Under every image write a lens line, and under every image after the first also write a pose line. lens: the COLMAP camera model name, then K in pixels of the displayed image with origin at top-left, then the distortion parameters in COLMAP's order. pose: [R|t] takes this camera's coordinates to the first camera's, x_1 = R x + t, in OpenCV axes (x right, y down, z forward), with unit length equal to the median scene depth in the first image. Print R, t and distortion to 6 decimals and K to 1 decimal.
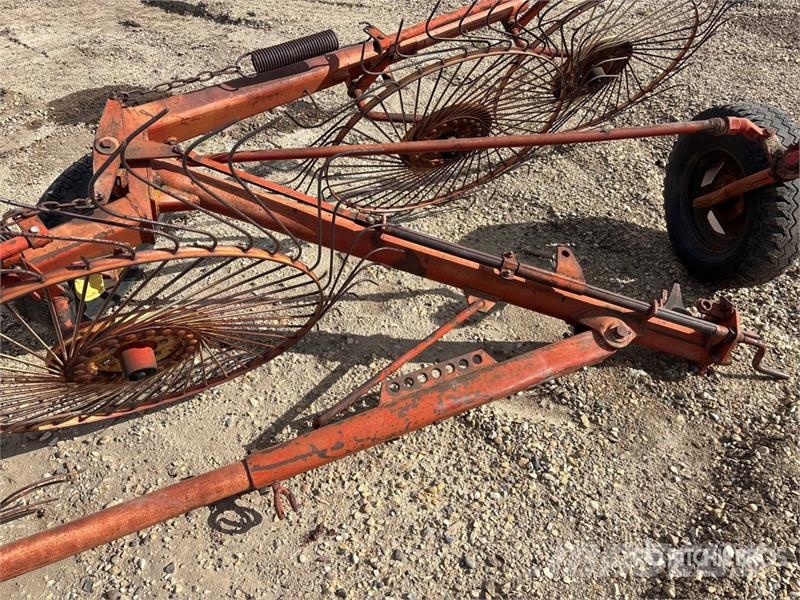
lens RADIAL K [[601.9, 0, 400.0], [0, 601.9, 300.0], [0, 0, 1]] dist [0.053910, -0.064951]
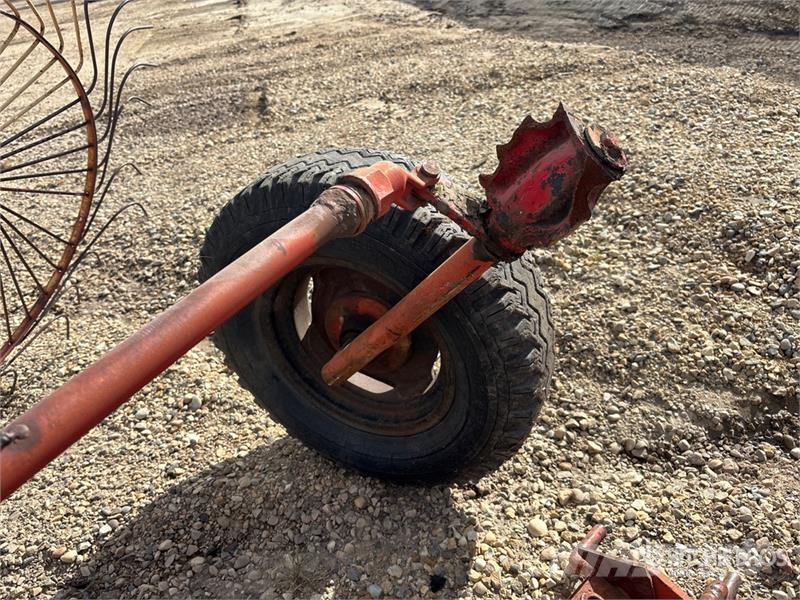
lens RADIAL K [[601.9, 0, 400.0], [0, 601.9, 300.0], [0, 0, 1]] dist [0.053910, -0.064951]
pose [[0.565352, -0.481102, 0.670013, 0.196016], [0.618135, 0.784947, 0.042052, -0.160131], [-0.546156, 0.390384, 0.741157, 0.501309]]
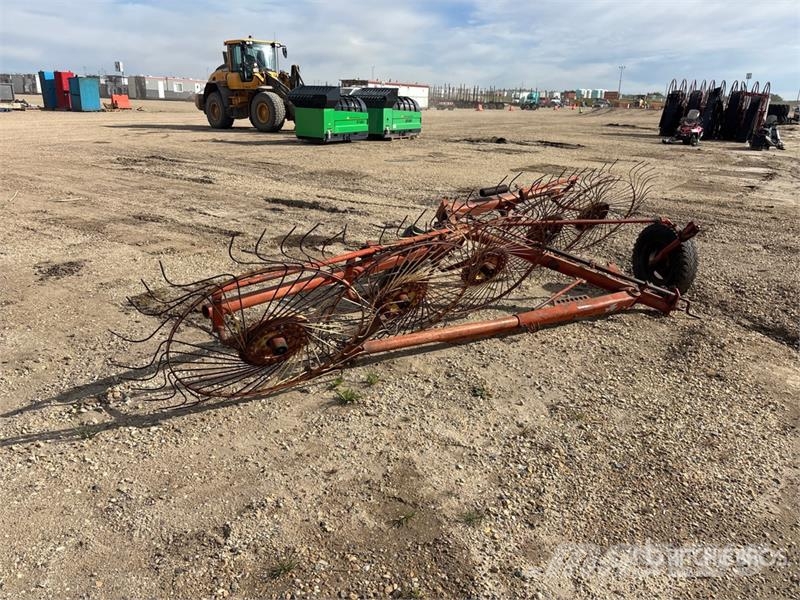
lens RADIAL K [[601.9, 0, 400.0], [0, 601.9, 300.0], [0, 0, 1]] dist [0.053910, -0.064951]
pose [[0.990283, 0.028184, 0.136183, -0.633358], [0.022807, 0.933078, -0.358951, 0.645336], [-0.137186, 0.358569, 0.923368, -0.787973]]
